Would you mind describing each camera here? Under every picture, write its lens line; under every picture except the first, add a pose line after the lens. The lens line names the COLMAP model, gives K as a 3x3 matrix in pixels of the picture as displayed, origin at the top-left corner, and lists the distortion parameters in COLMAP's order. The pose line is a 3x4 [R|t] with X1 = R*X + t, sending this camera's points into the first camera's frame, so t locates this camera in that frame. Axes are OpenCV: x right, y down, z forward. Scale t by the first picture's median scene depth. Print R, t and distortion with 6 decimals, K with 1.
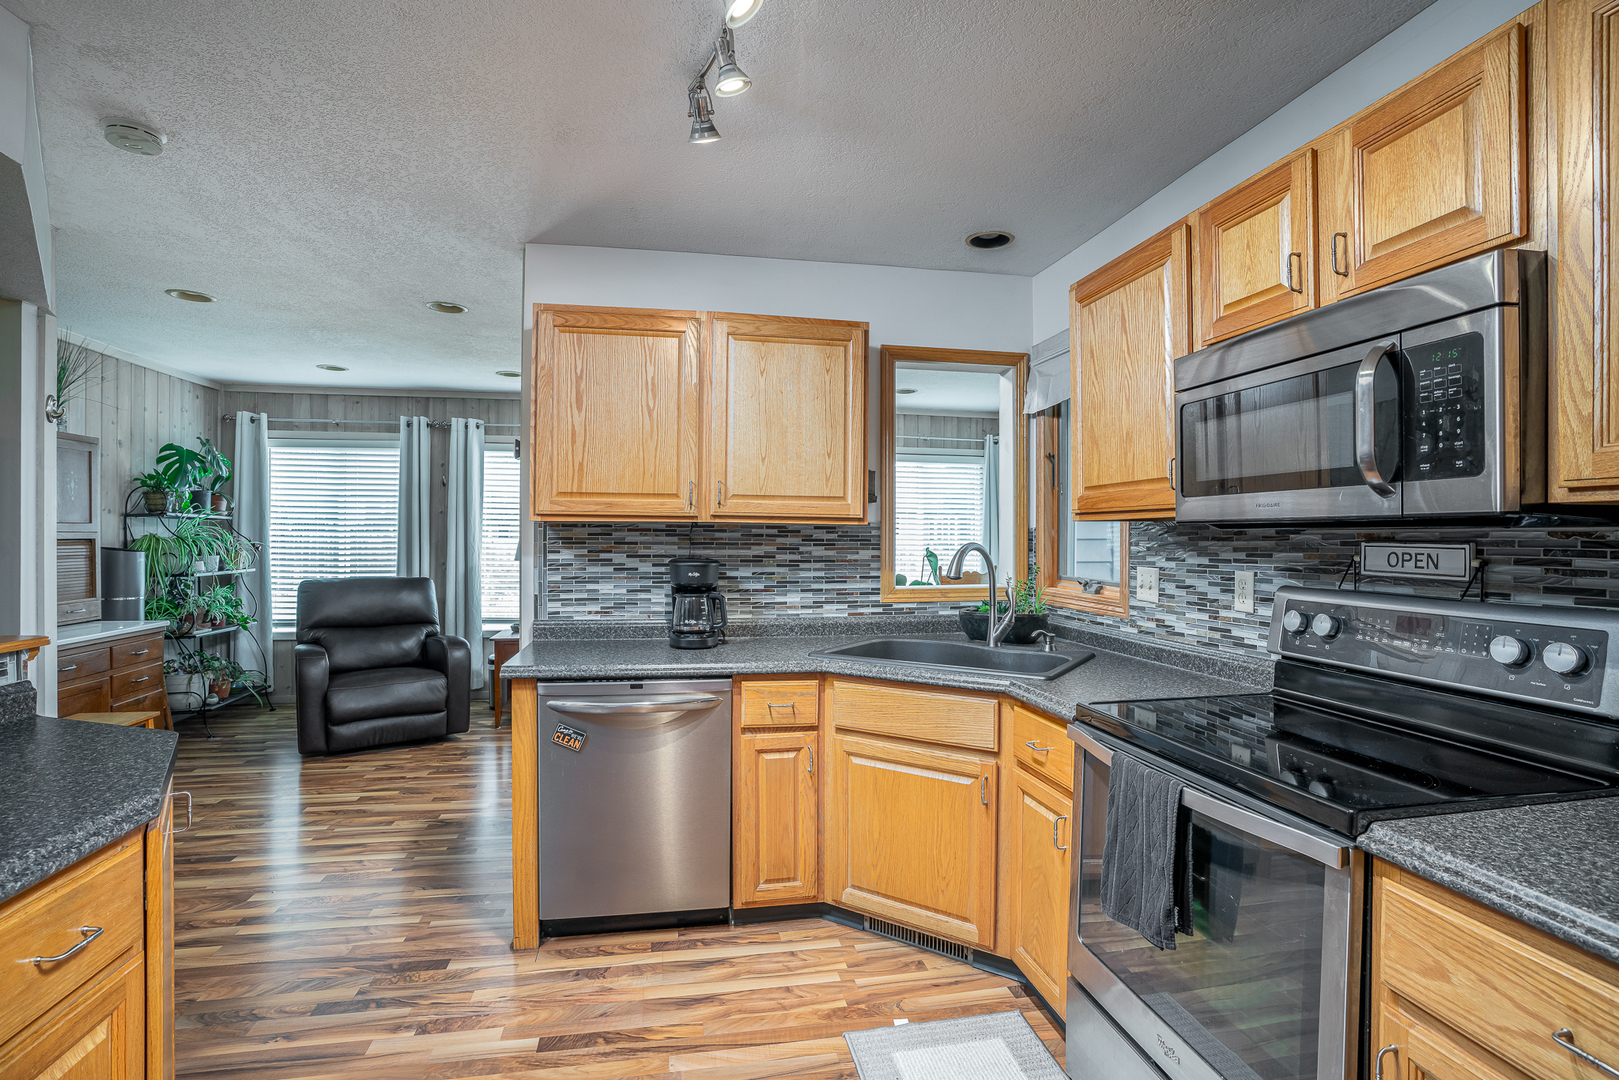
lens RADIAL K [[763.1, 0, 800.9], [0, 763.1, 539.0], [0, 0, 1]] dist [-0.029407, 0.000421]
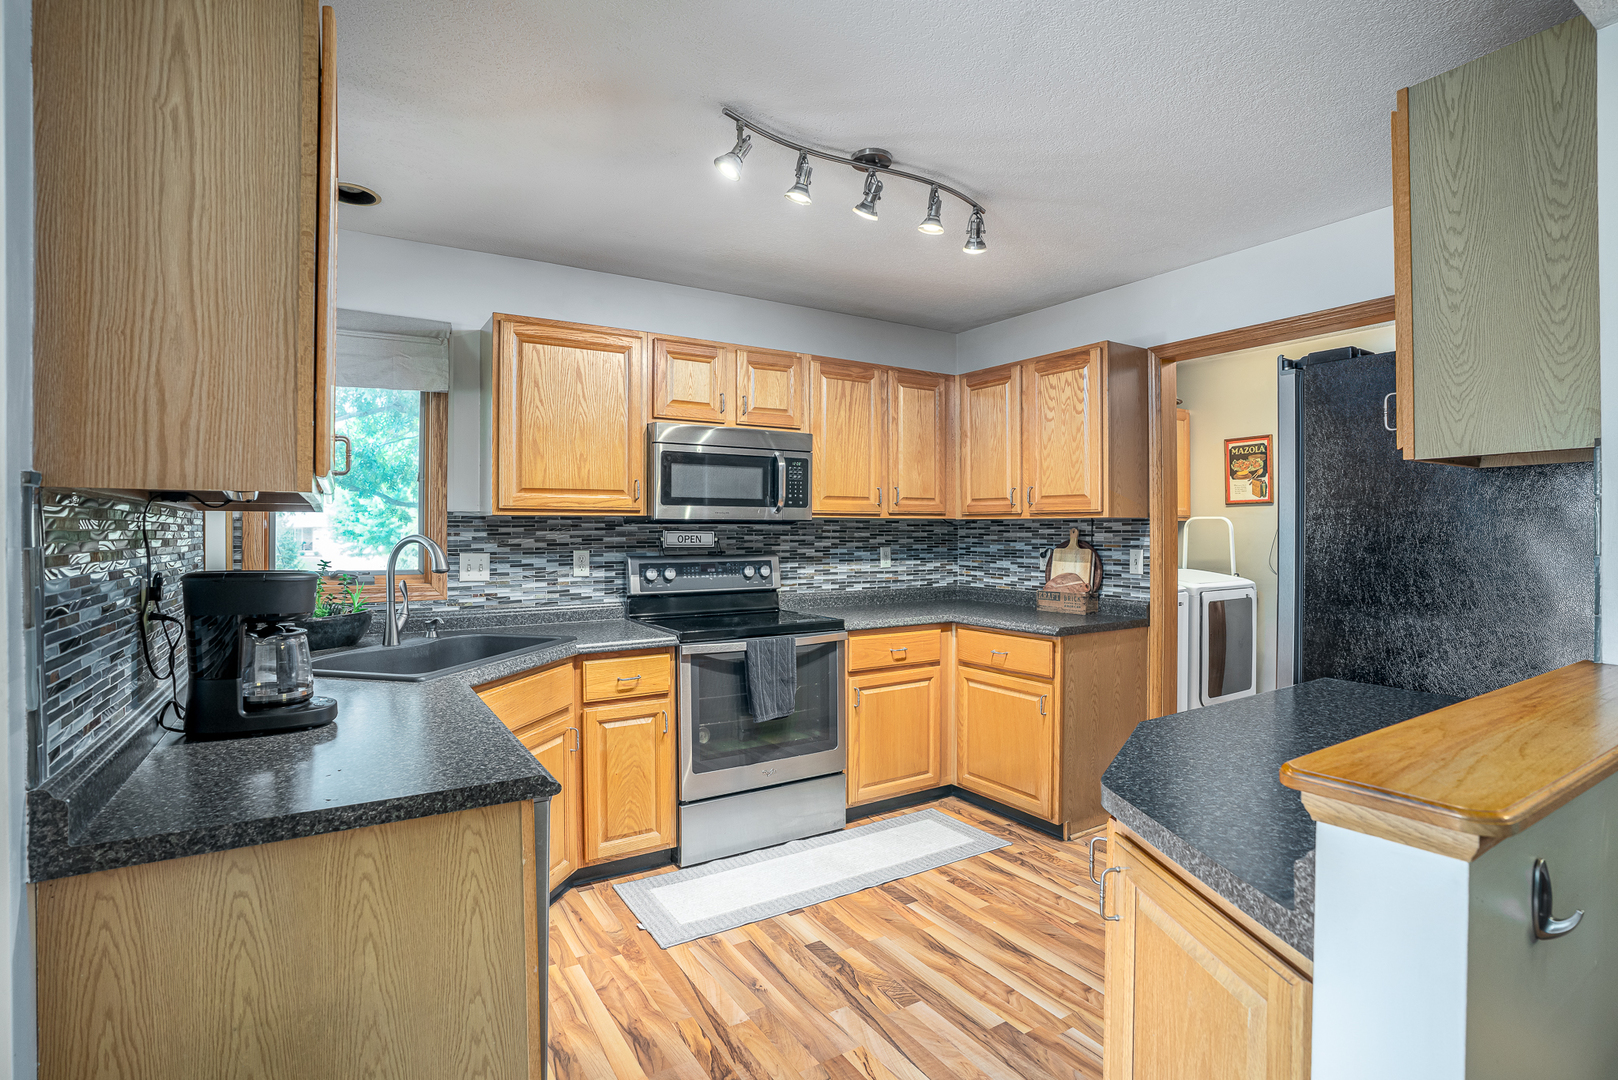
lens RADIAL K [[759.1, 0, 821.3], [0, 759.1, 534.0], [0, 0, 1]] dist [-0.024584, -0.000304]
pose [[-0.365341, -0.009554, 0.930825, -0.976292], [0.000306, 0.999946, 0.010383, -0.006633], [-0.930874, 0.004078, -0.365318, 1.035174]]
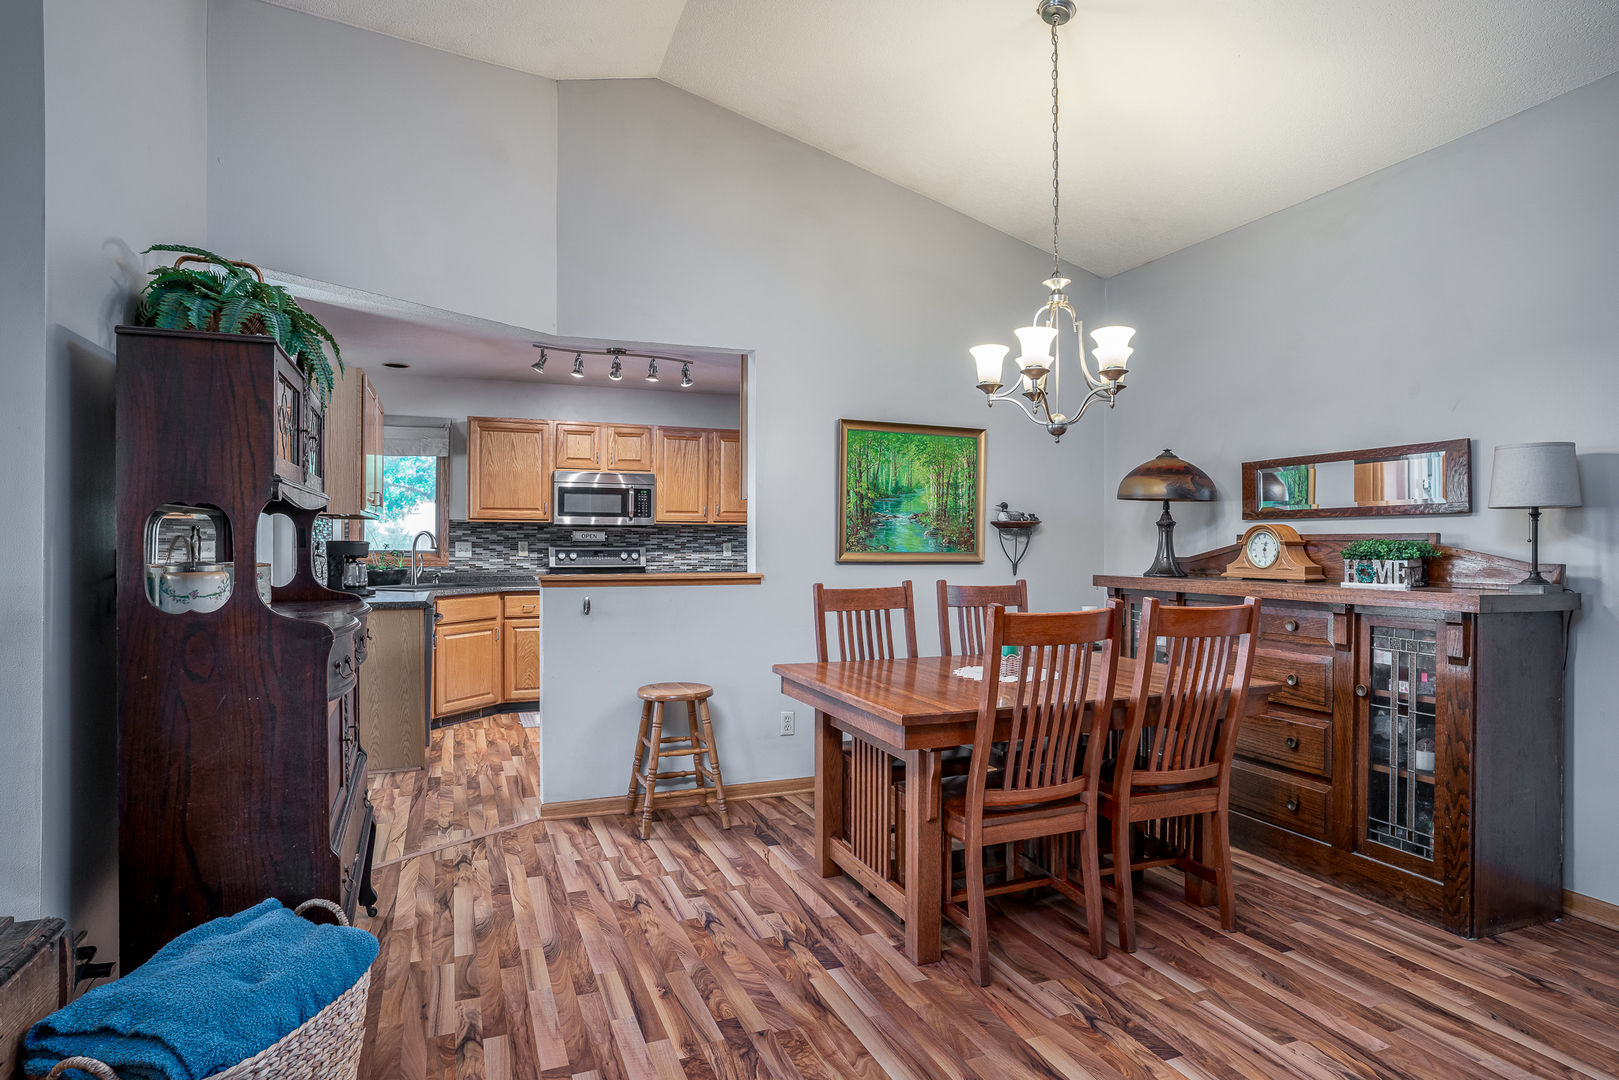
lens RADIAL K [[843.9, 0, 794.1], [0, 843.9, 543.4], [0, 0, 1]] dist [-0.001904, 0.000585]
pose [[-0.180794, -0.006210, 0.983501, -2.465791], [-0.002602, 0.999980, 0.005836, 0.026208], [-0.983518, -0.001504, -0.180806, 0.542607]]
